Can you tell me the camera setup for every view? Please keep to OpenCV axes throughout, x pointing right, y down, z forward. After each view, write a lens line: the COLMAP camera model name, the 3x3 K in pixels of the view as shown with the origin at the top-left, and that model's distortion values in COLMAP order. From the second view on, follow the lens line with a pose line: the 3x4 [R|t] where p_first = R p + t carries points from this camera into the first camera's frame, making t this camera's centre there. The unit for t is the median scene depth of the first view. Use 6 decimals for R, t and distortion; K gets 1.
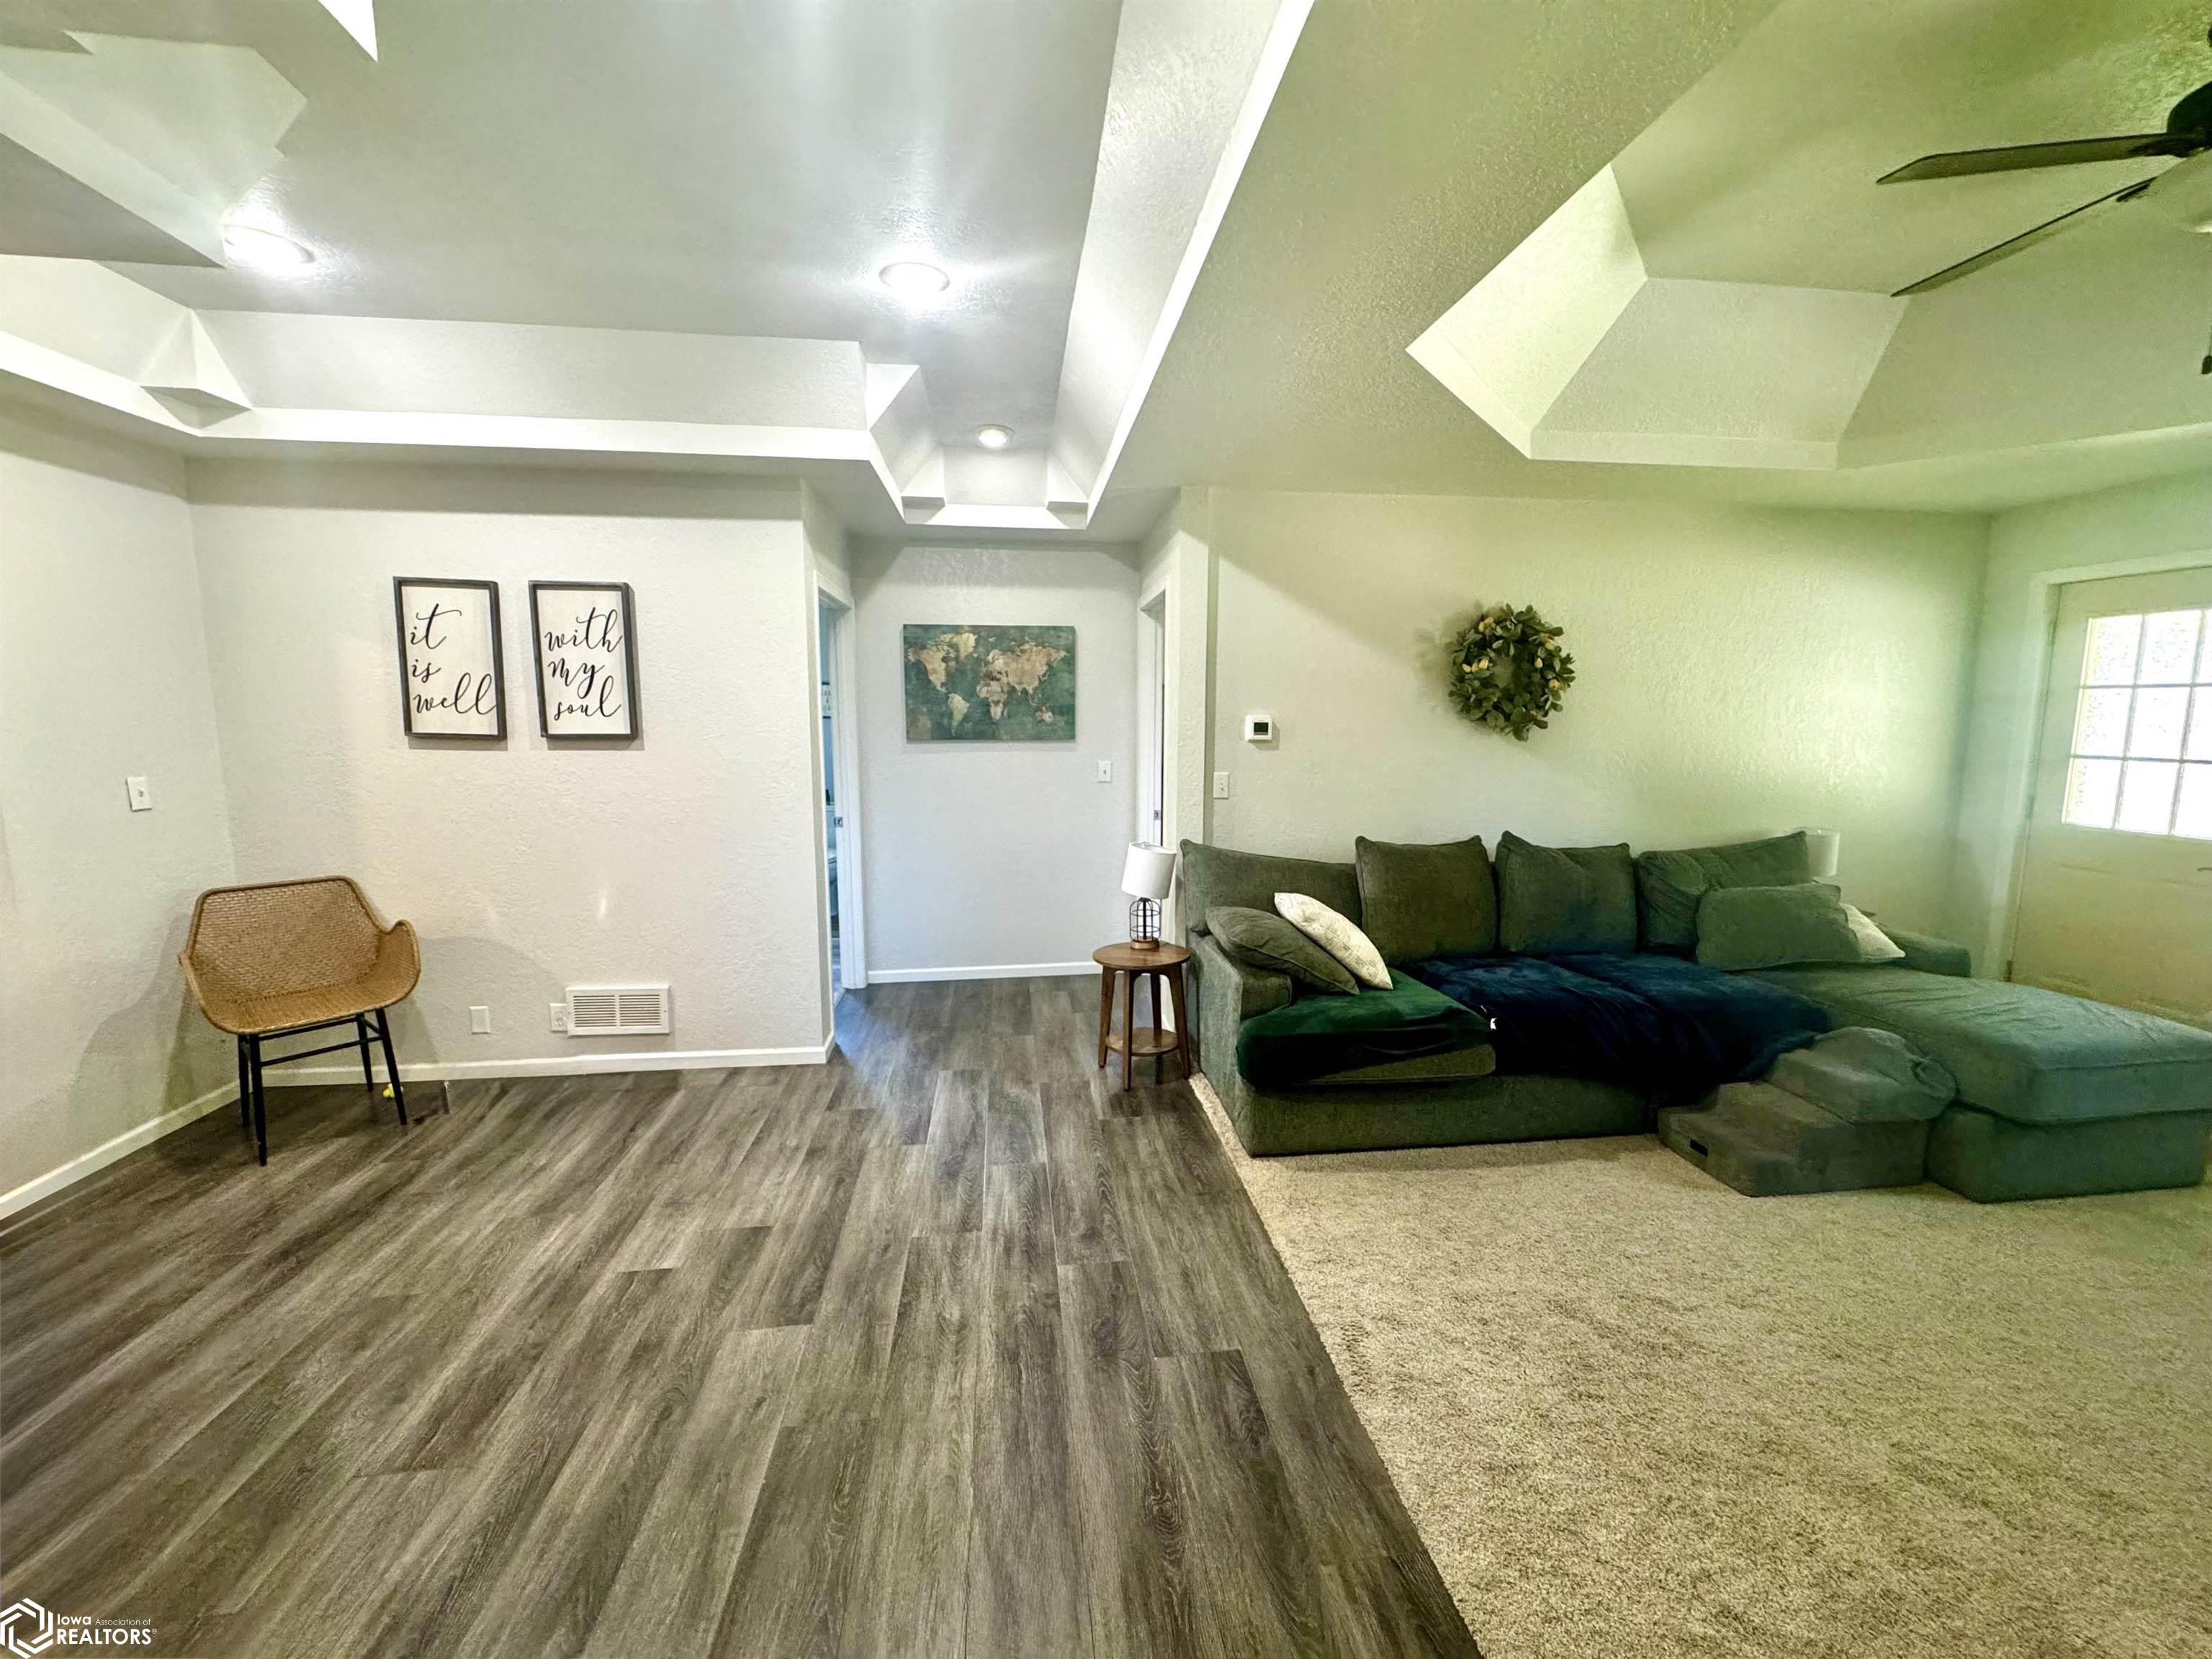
lens RADIAL K [[884.9, 0, 1106.0], [0, 884.9, 829.5], [0, 0, 1]] dist [-0.002721, 0.000575]
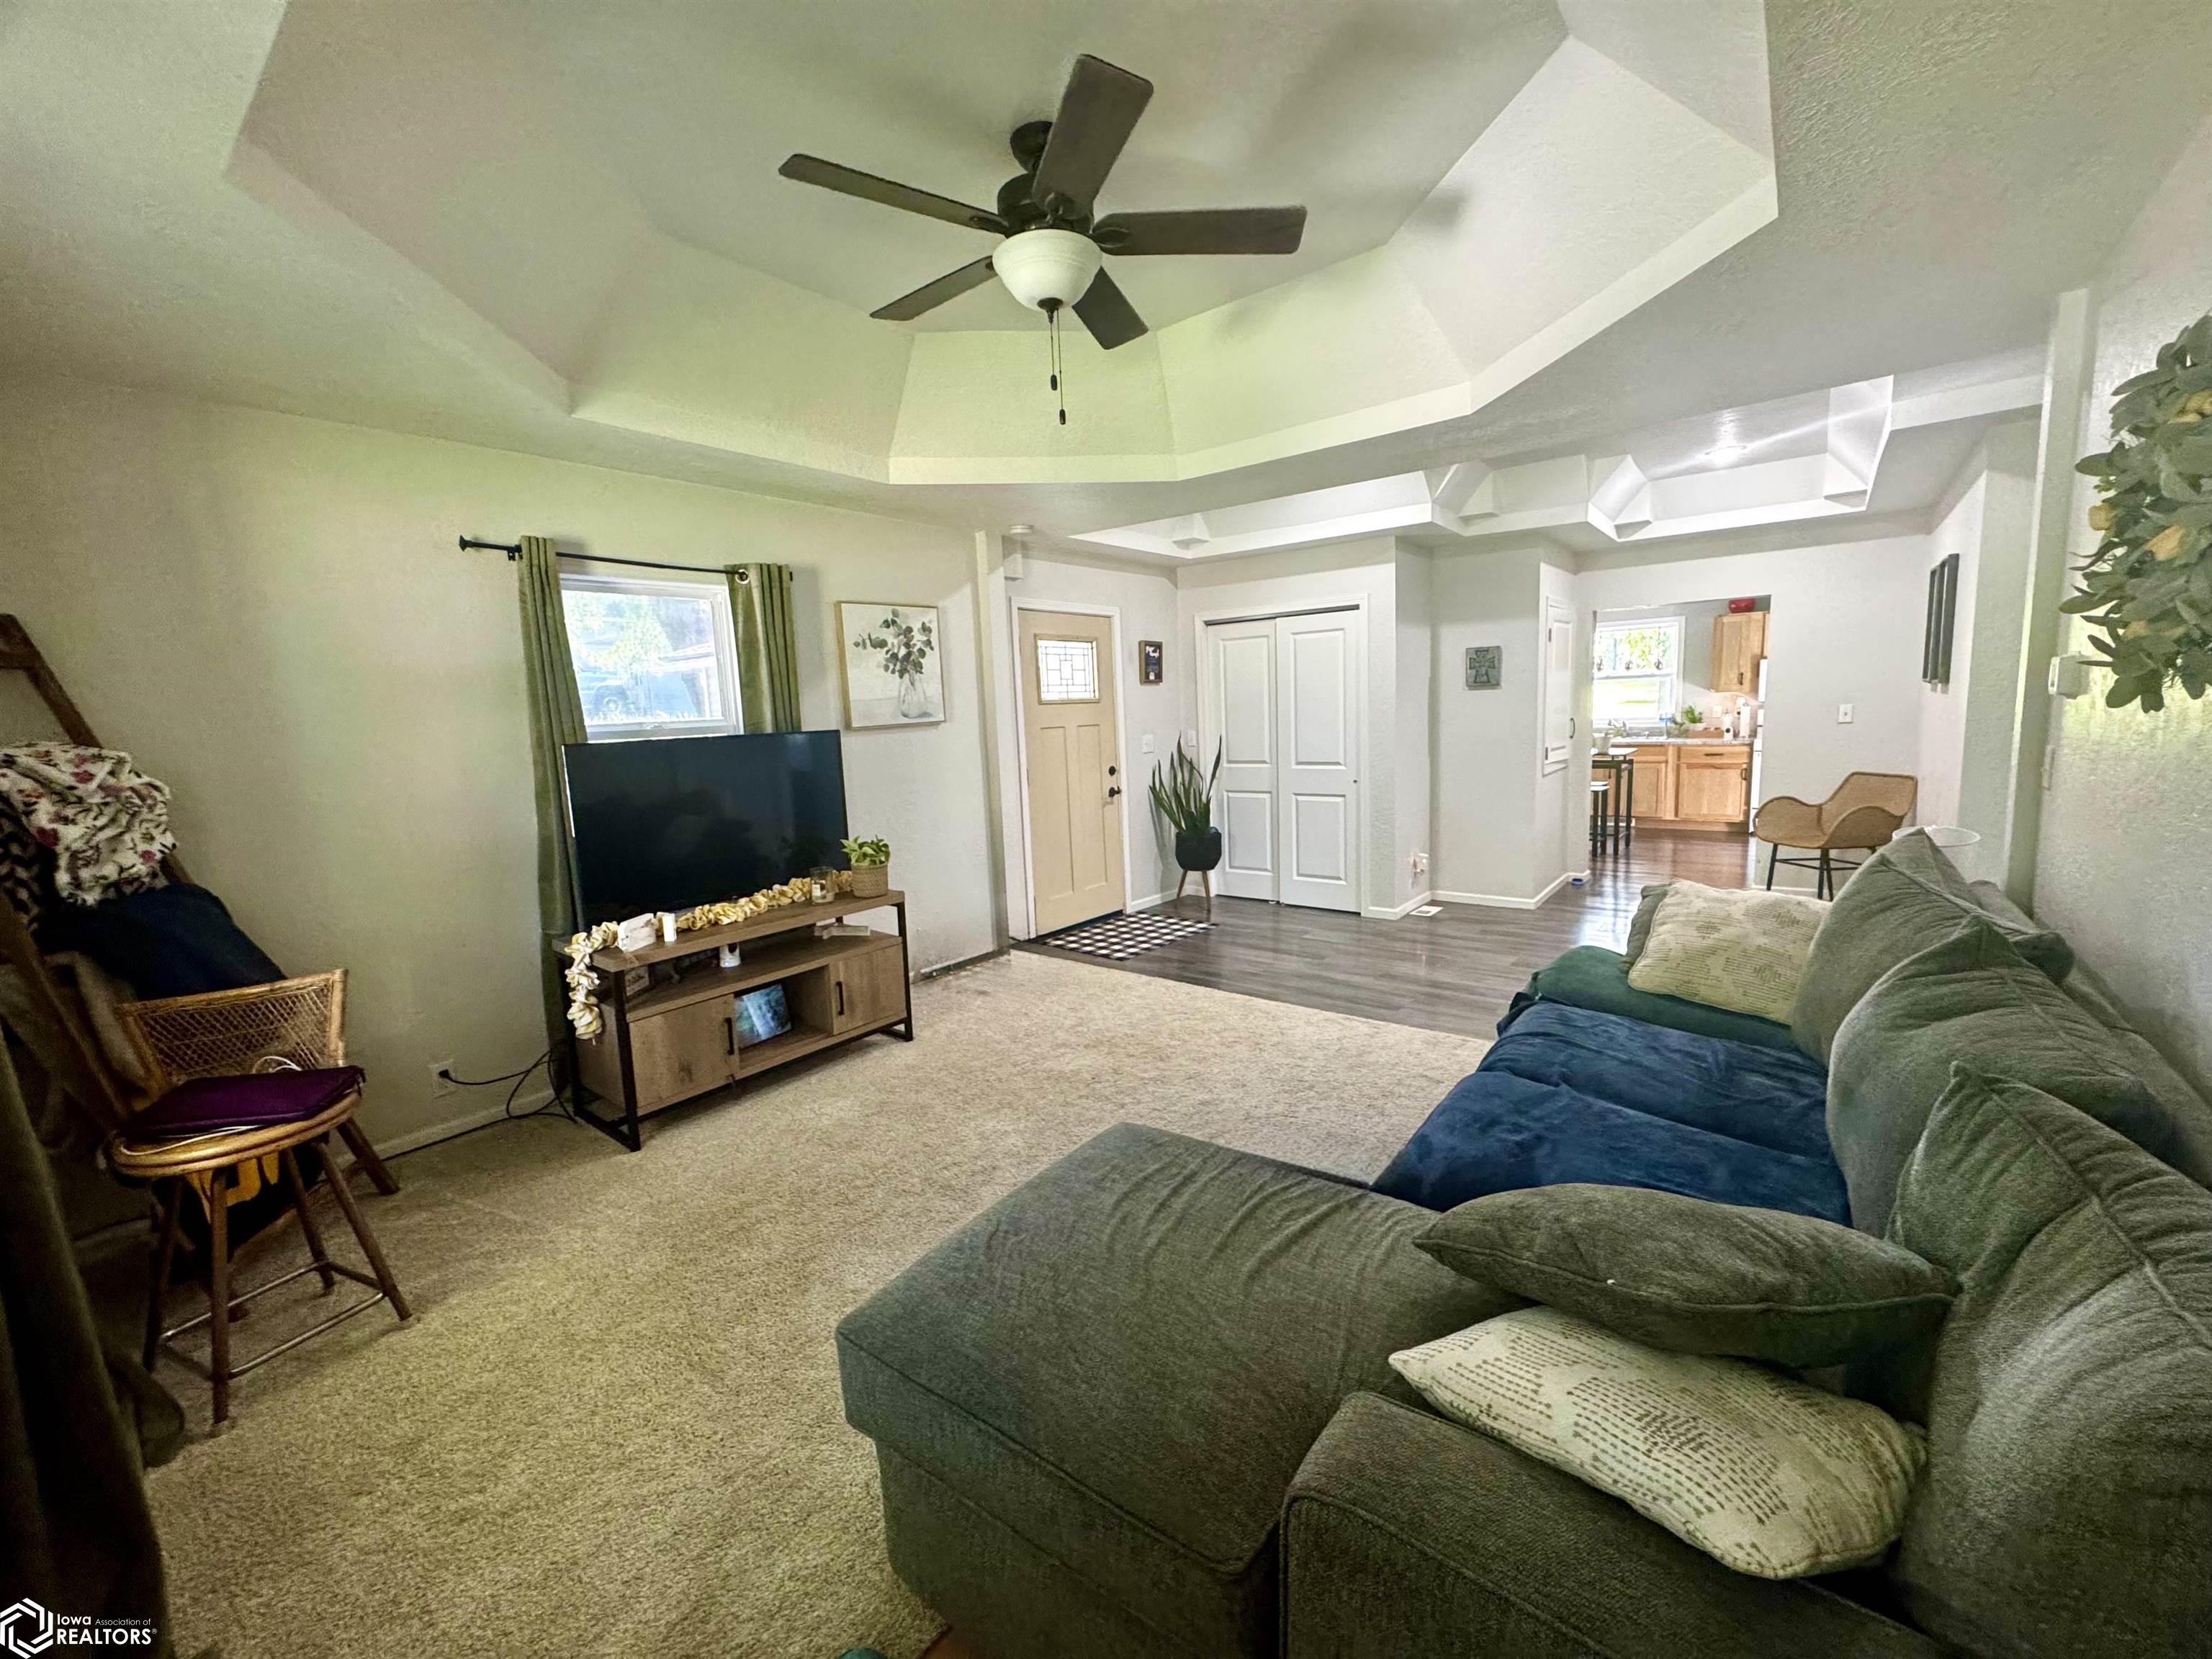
lens RADIAL K [[884.9, 0, 1106.0], [0, 884.9, 829.5], [0, 0, 1]] dist [-0.002721, 0.000575]
pose [[-0.703791, 0.126058, -0.699133, 1.165271], [-0.048939, 0.973190, 0.224737, -0.127744], [0.708719, 0.192383, -0.678753, 1.084653]]
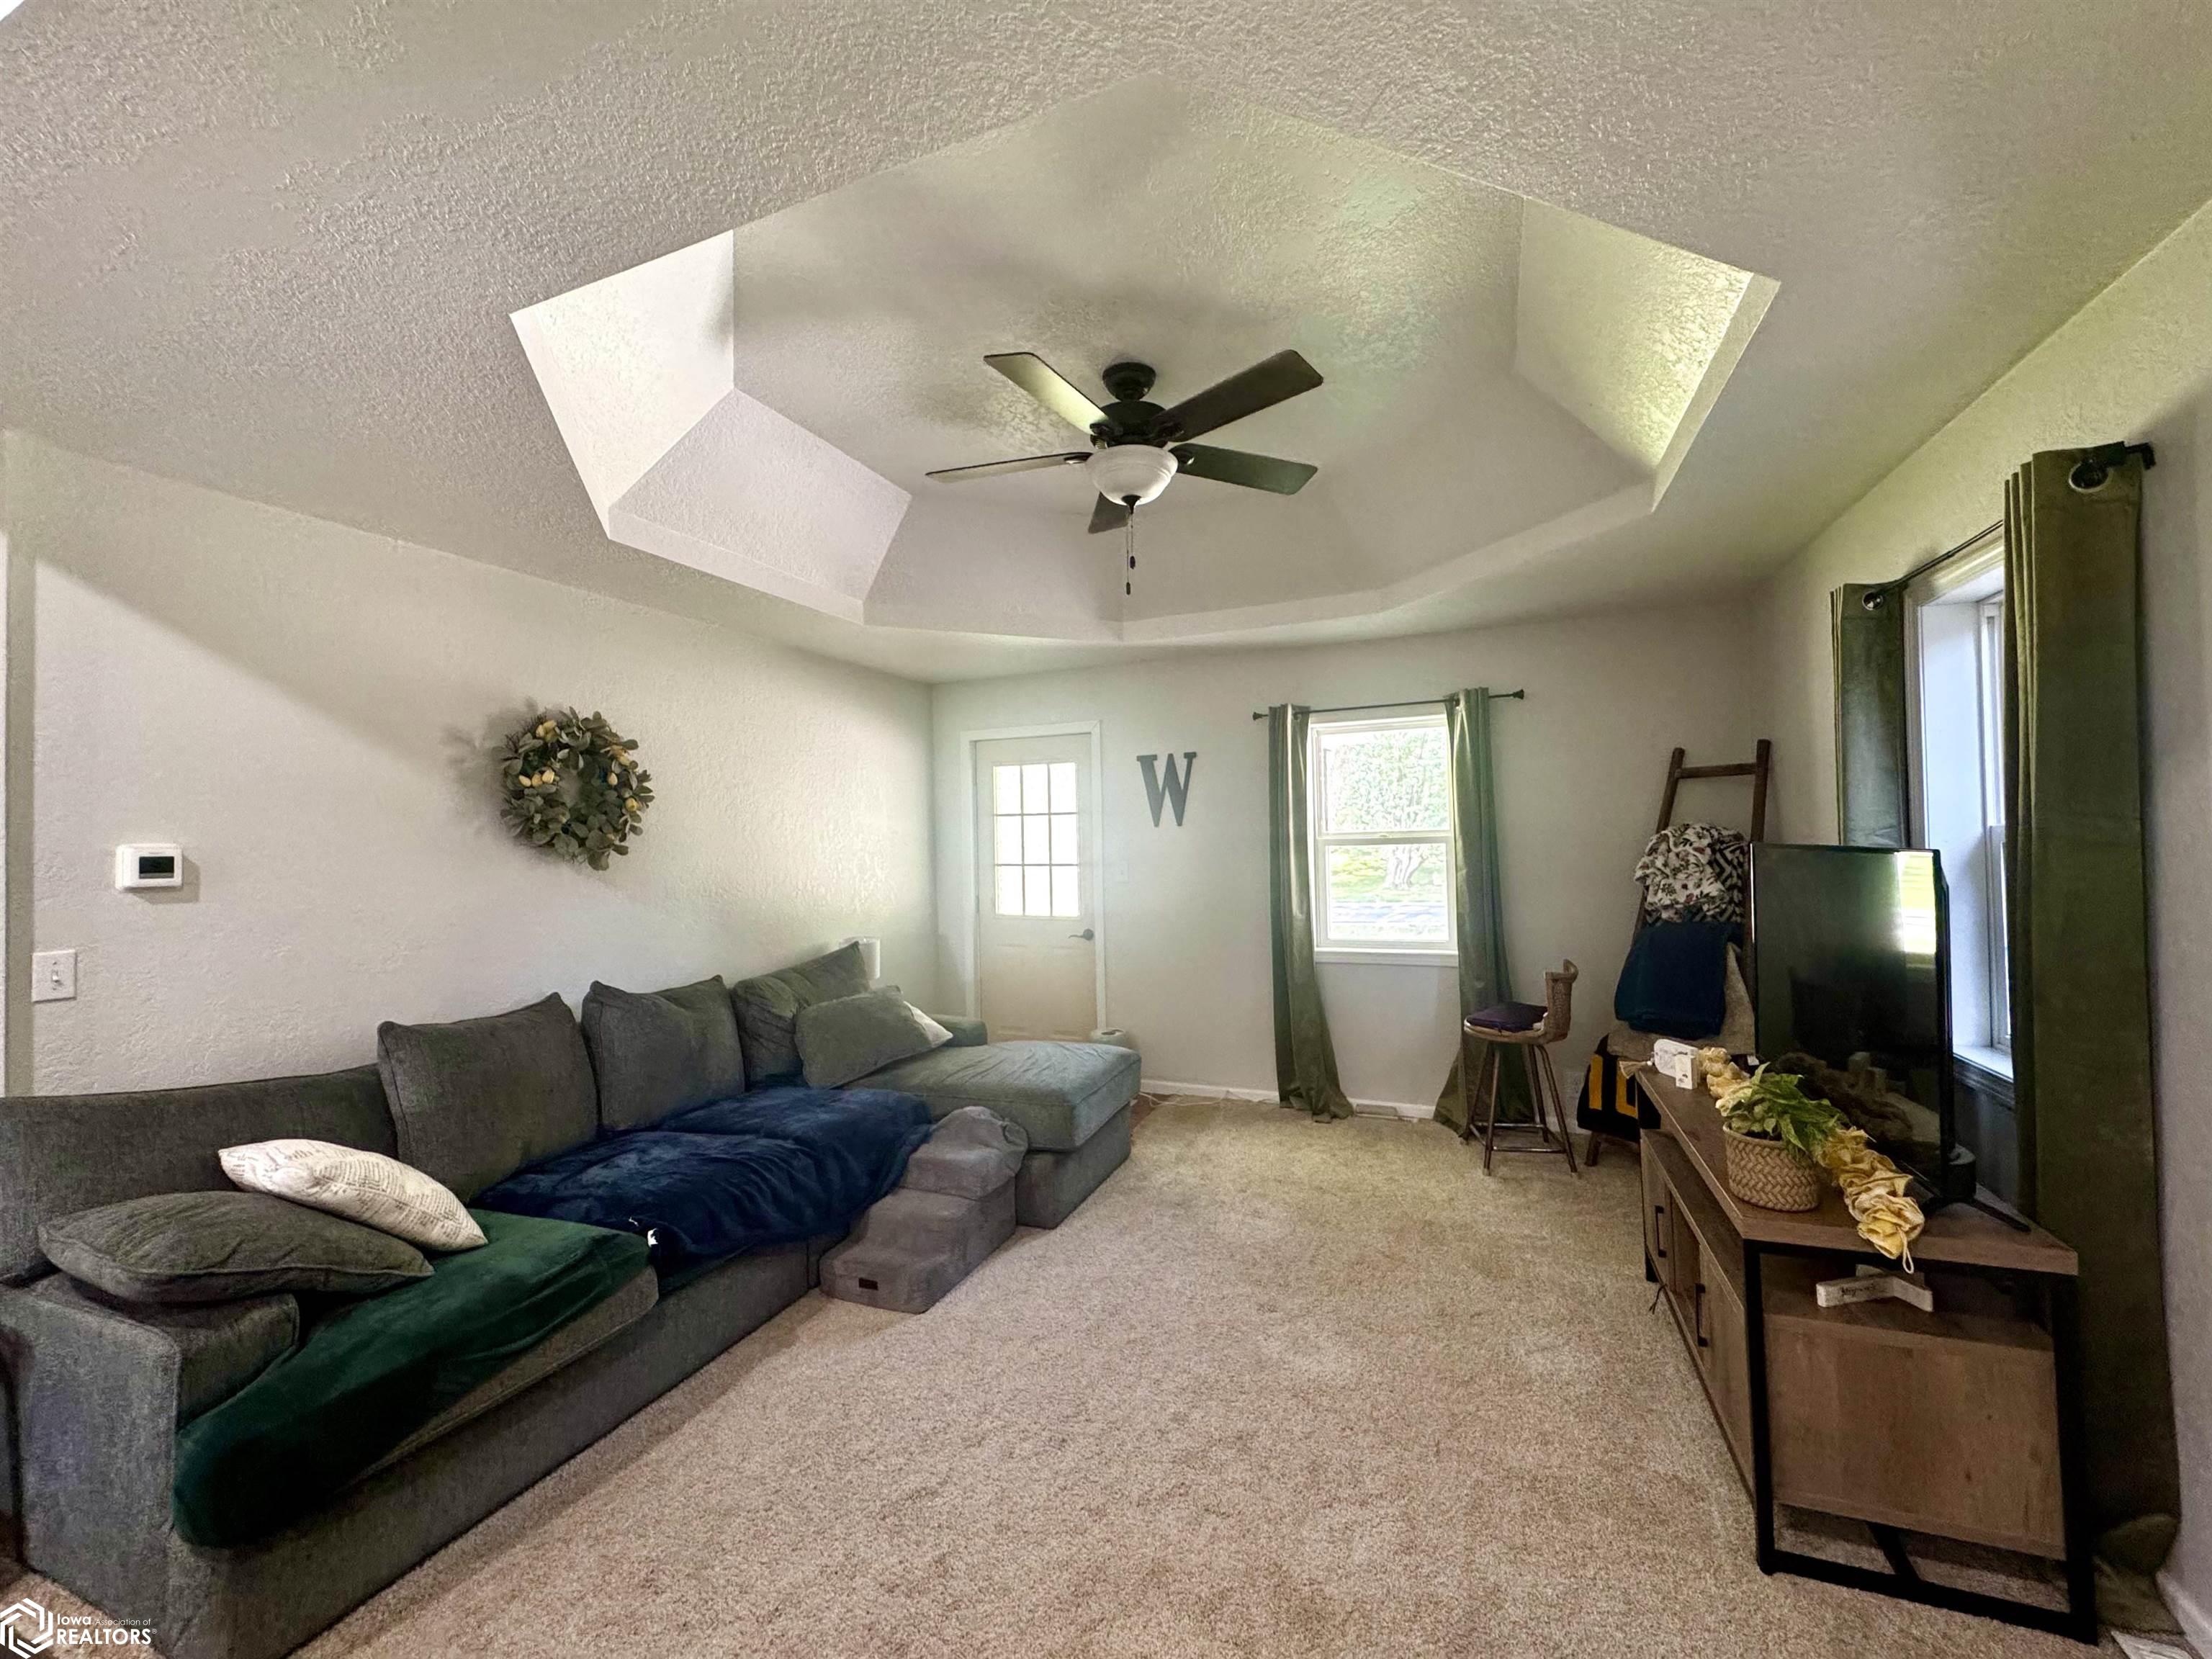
lens RADIAL K [[884.9, 0, 1106.0], [0, 884.9, 829.5], [0, 0, 1]] dist [-0.002721, 0.000575]
pose [[0.488969, -0.000954, 0.872301, -0.026882], [0.131846, 0.988591, -0.072826, -0.016603], [-0.862280, 0.150619, 0.483516, 0.205074]]
